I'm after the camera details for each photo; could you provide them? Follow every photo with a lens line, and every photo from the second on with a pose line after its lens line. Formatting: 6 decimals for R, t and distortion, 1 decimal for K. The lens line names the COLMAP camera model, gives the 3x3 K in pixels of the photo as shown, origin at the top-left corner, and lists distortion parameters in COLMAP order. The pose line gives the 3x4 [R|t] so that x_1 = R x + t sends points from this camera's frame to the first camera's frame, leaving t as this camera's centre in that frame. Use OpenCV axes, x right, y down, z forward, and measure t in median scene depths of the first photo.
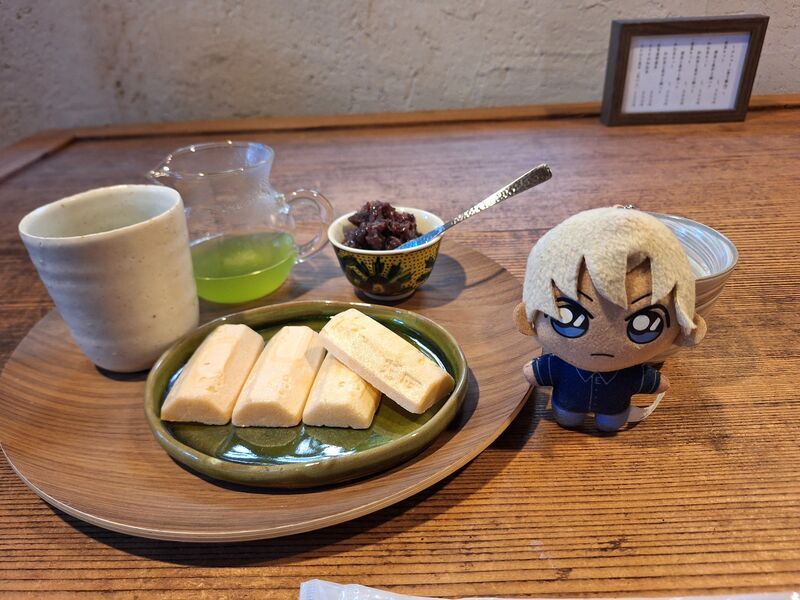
lens RADIAL K [[579.6, 0, 399.4], [0, 579.6, 284.8], [0, 0, 1]] dist [0.042031, -0.090432]
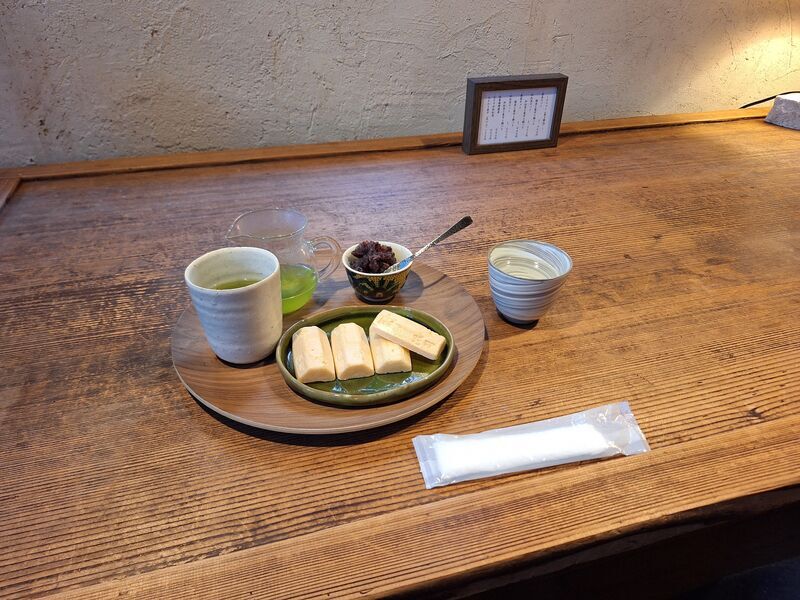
lens RADIAL K [[572.9, 0, 400.0], [0, 572.9, 300.0], [0, 0, 1]] dist [0.076089, -0.089104]
pose [[0.956389, -0.108510, 0.271194, -0.224551], [0.090147, 0.992765, 0.079311, -0.054769], [-0.277838, -0.051405, 0.959251, -0.312472]]
